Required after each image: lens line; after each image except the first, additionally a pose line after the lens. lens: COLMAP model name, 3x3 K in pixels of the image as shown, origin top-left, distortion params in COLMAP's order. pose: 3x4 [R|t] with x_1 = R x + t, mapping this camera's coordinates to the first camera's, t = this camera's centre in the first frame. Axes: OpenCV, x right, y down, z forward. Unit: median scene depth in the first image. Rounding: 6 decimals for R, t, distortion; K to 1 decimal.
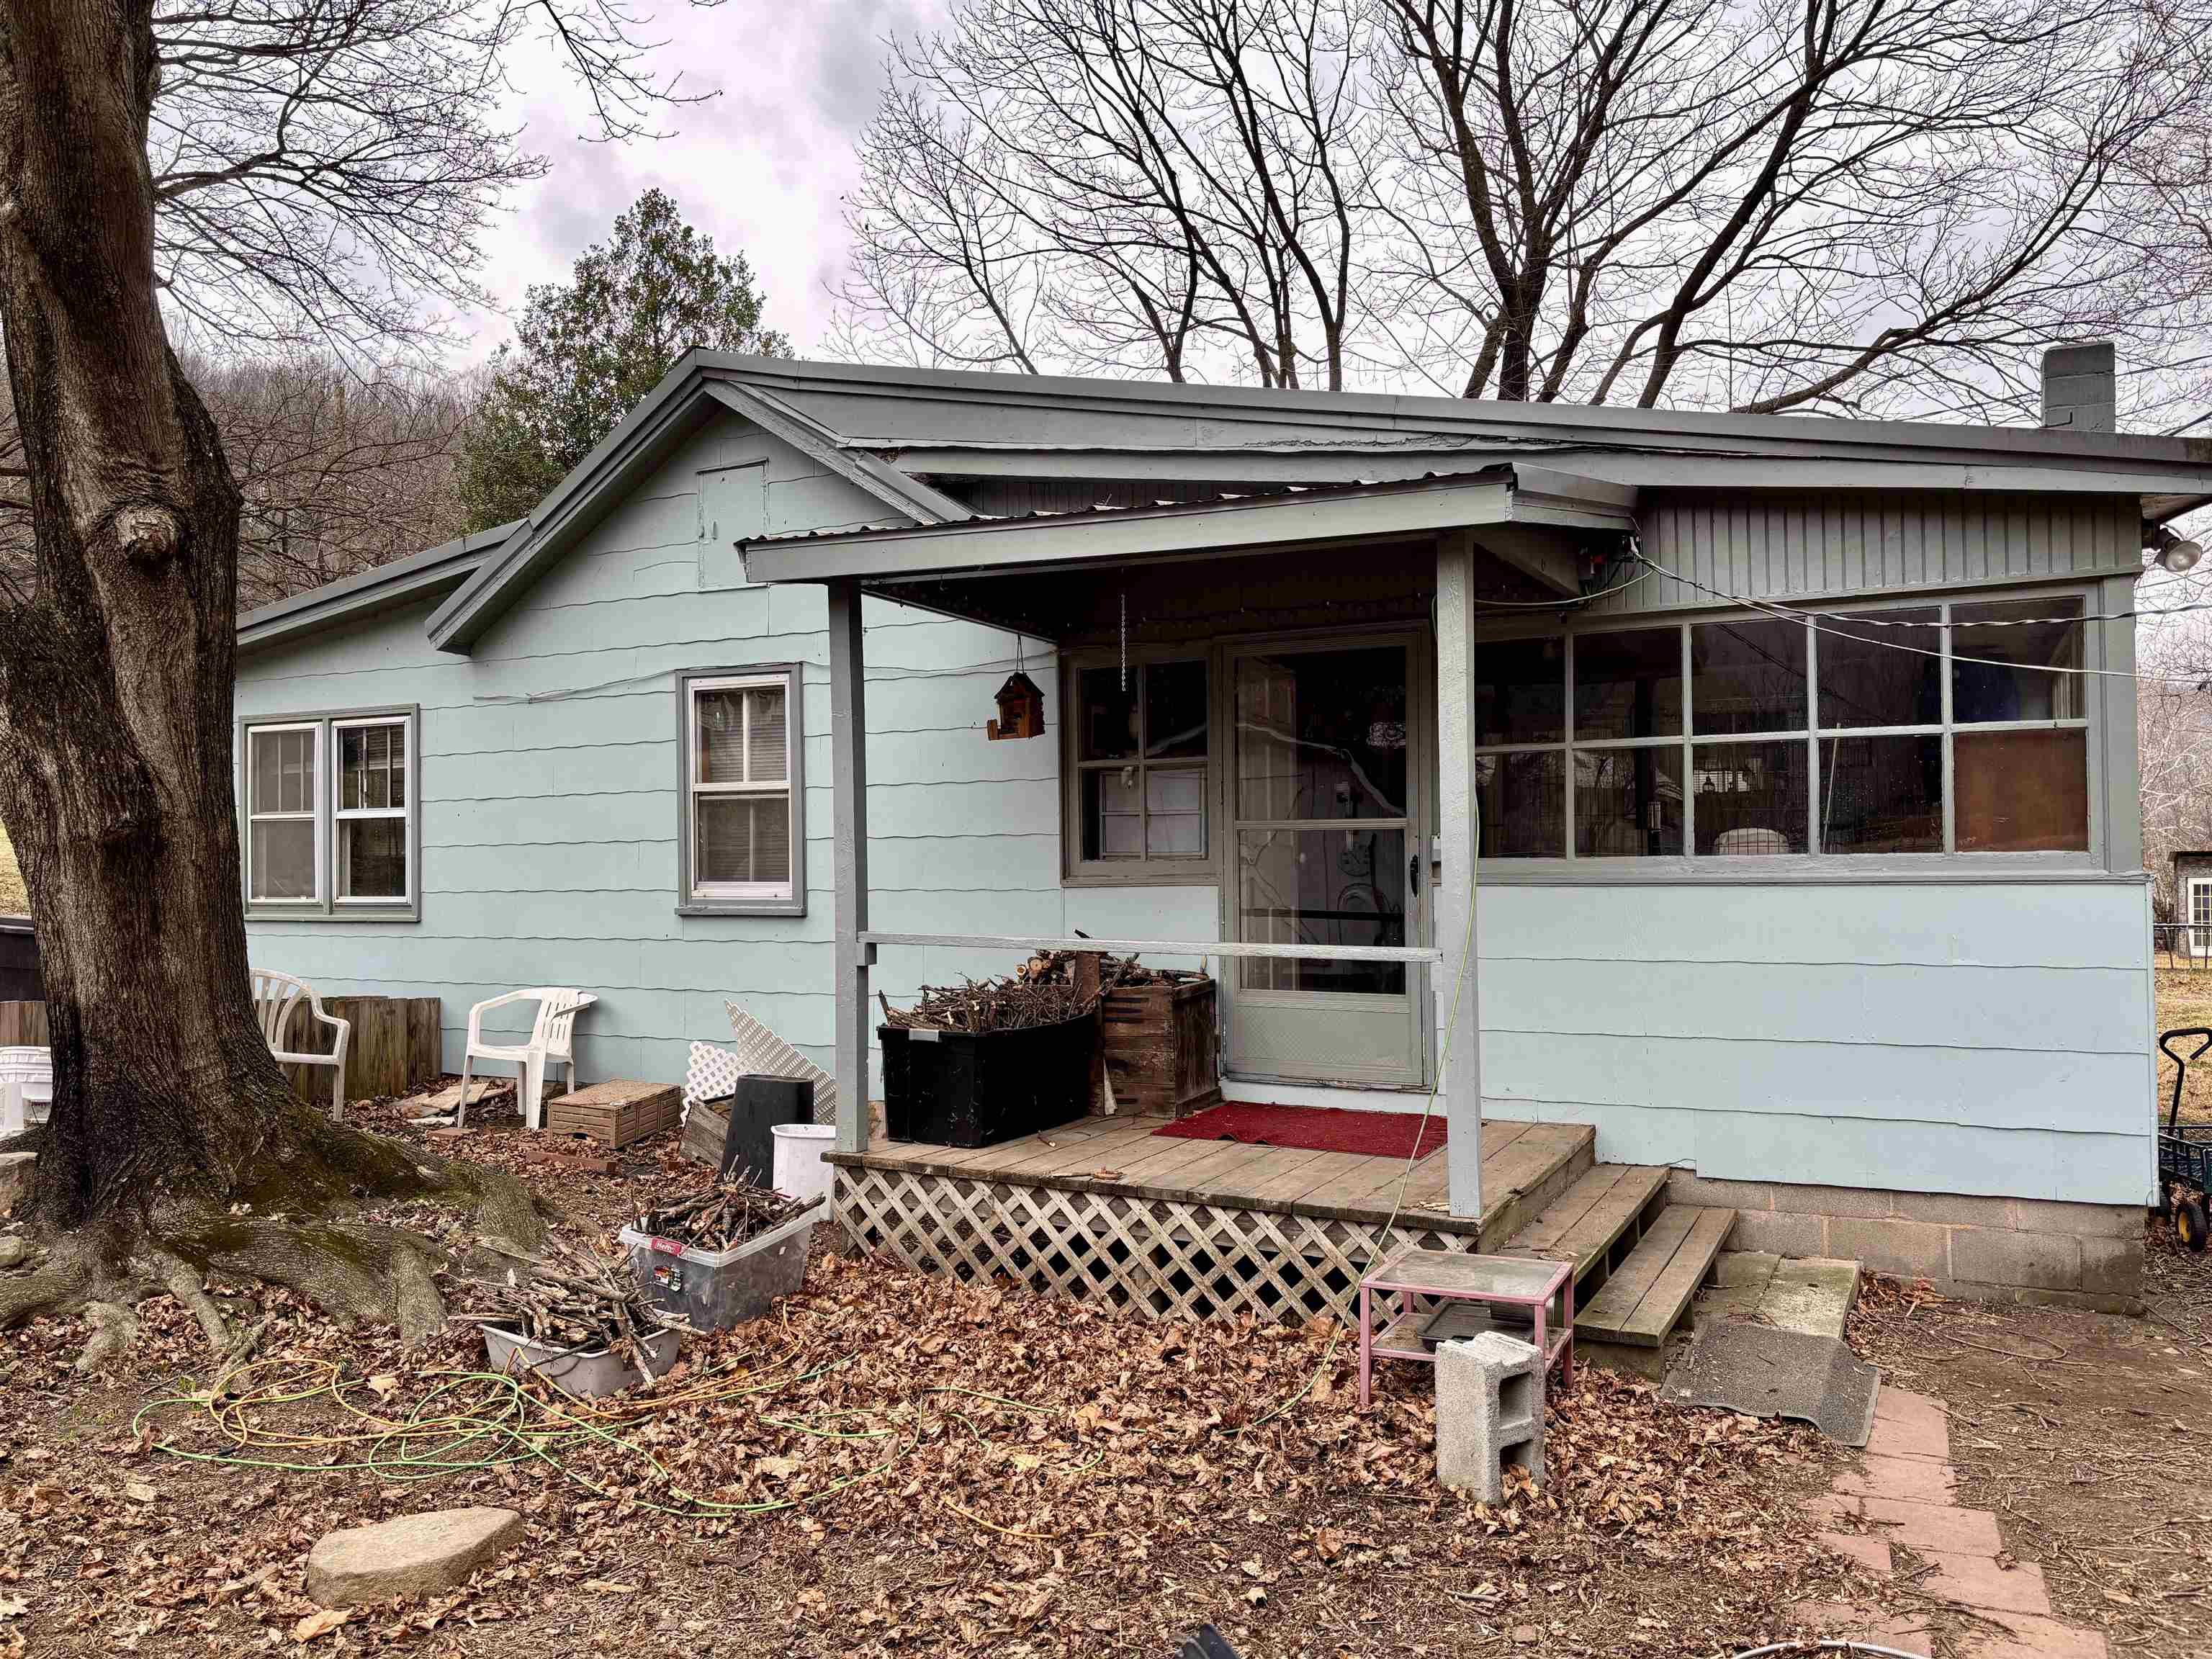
lens RADIAL K [[1648.7, 0, 1113.7], [0, 1648.7, 843.2], [0, 0, 1]] dist [0.062667, -0.084039]
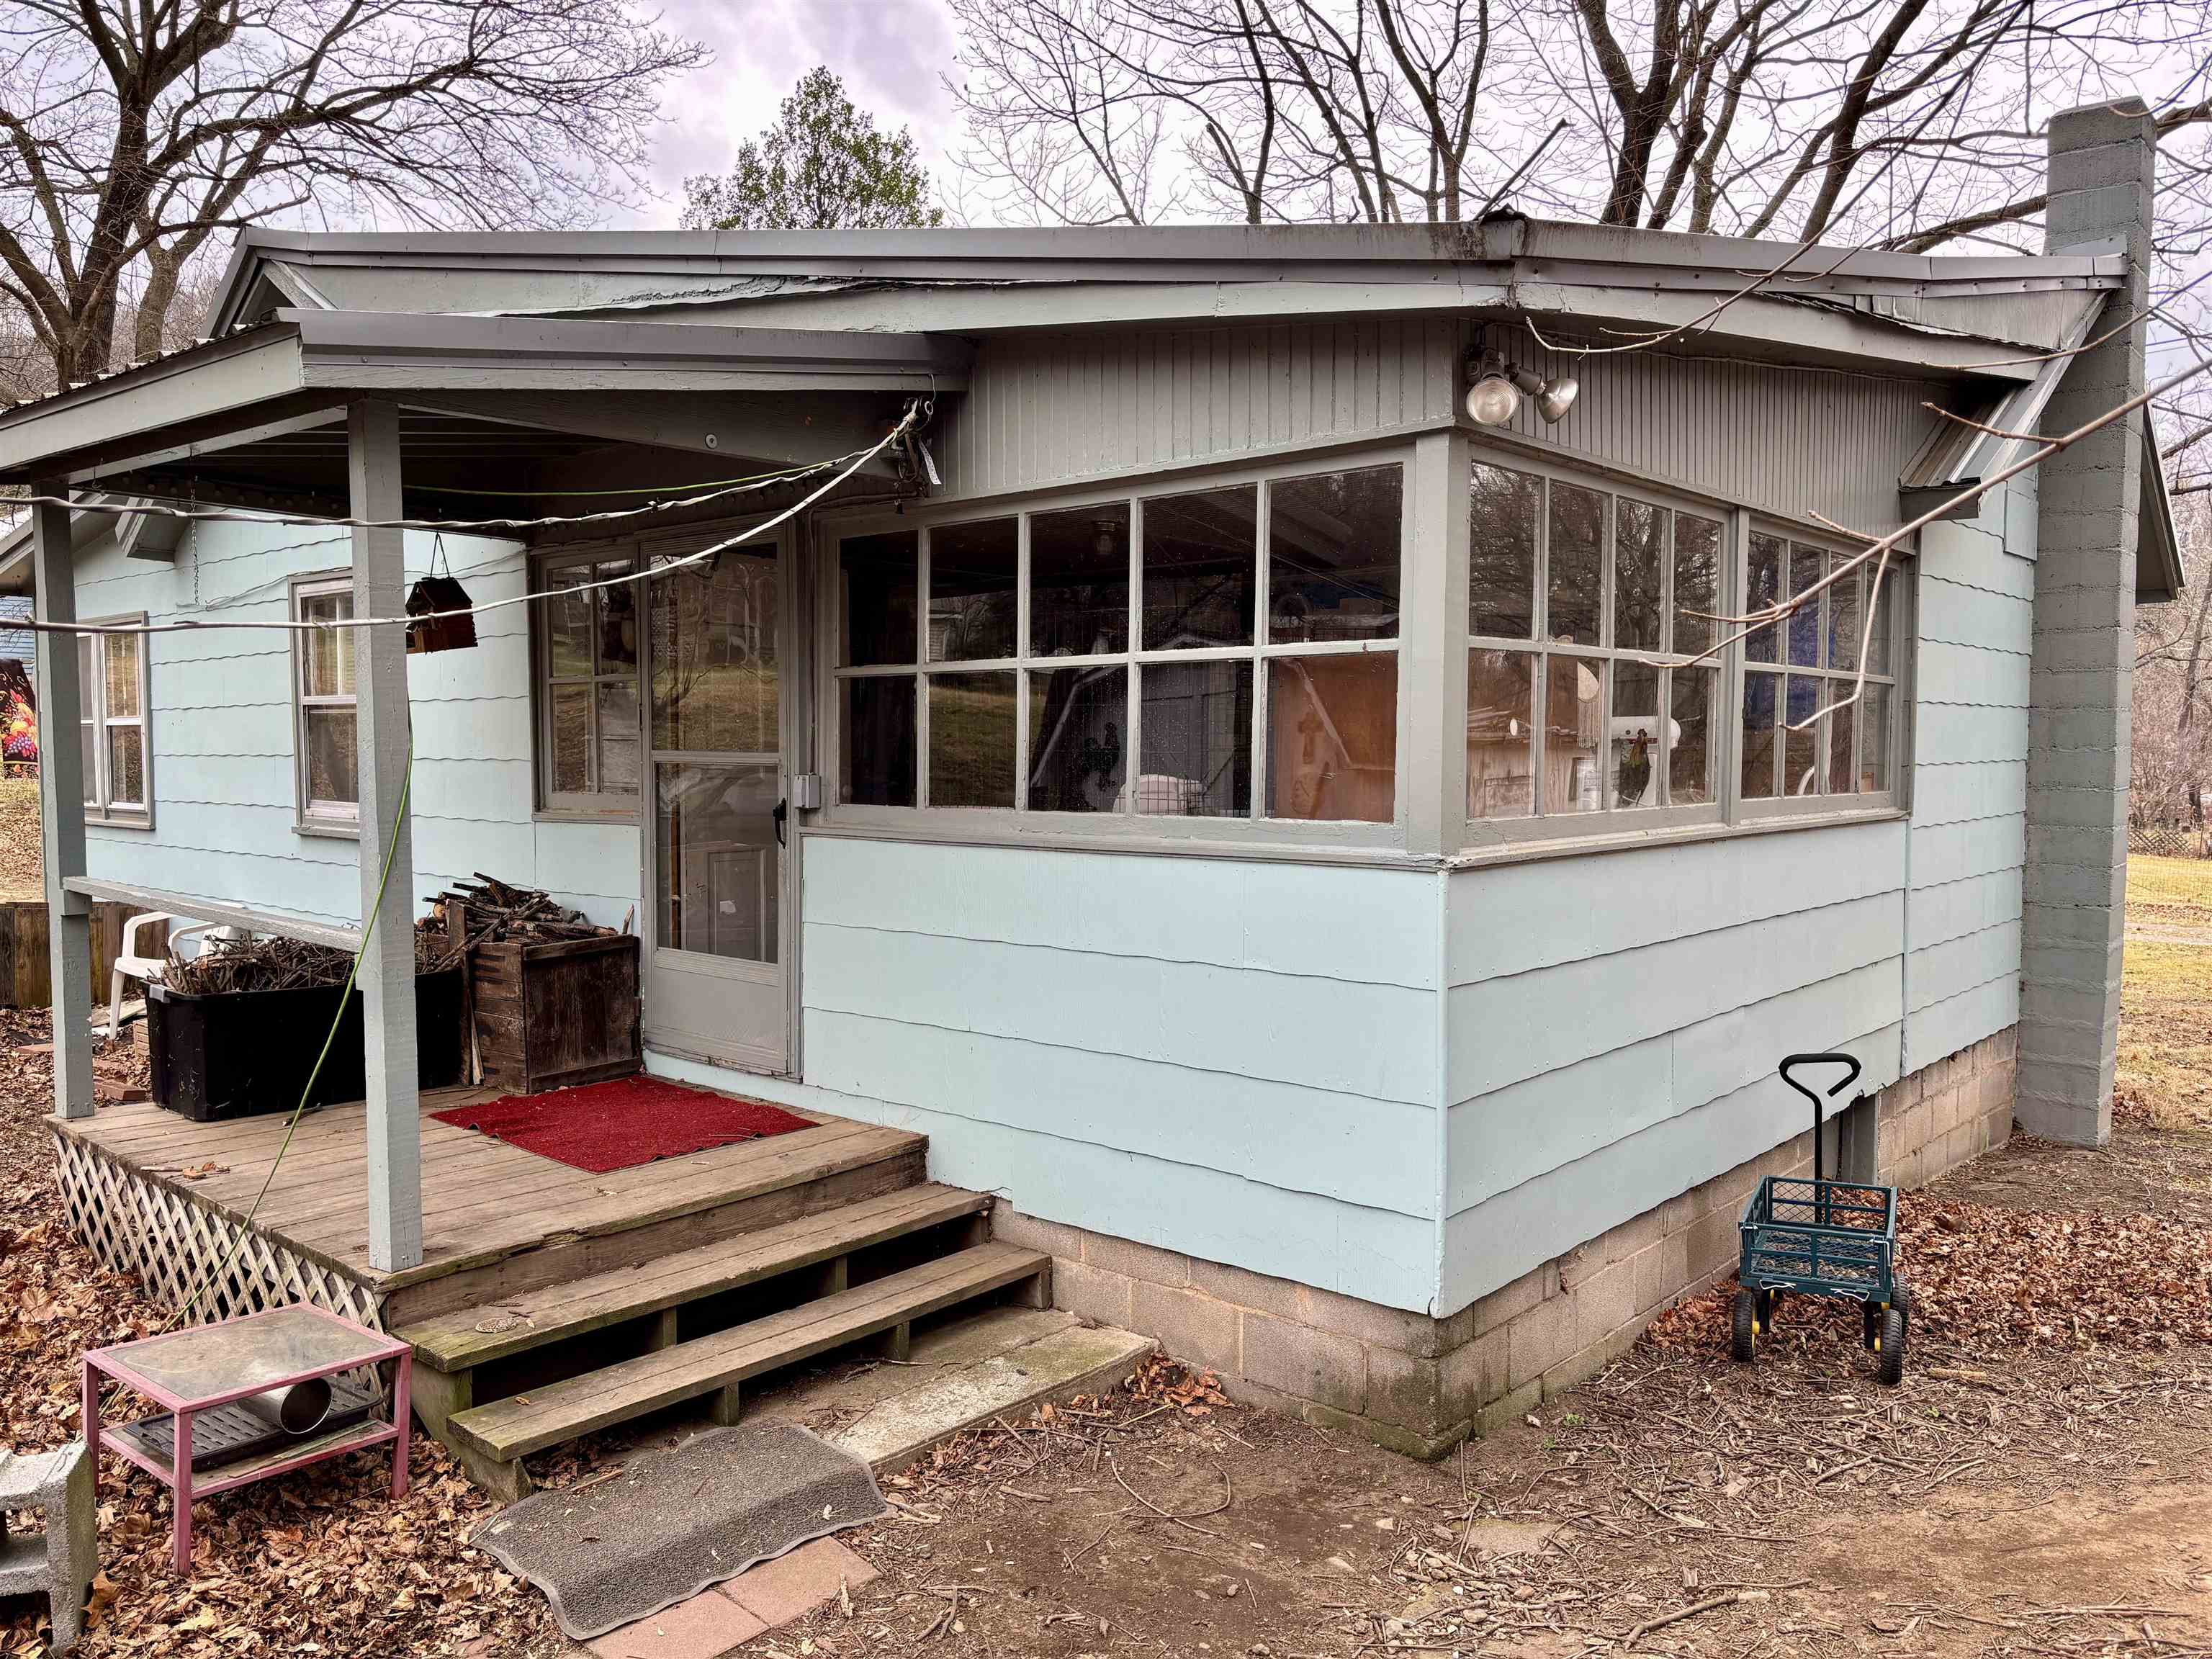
lens RADIAL K [[1648.7, 0, 1113.7], [0, 1648.7, 843.2], [0, 0, 1]] dist [0.062667, -0.084039]
pose [[0.968734, 0.026878, -0.246641, 0.518682], [-0.009554, 0.997418, 0.071173, -0.029316], [0.247917, -0.066591, 0.966490, 0.224331]]
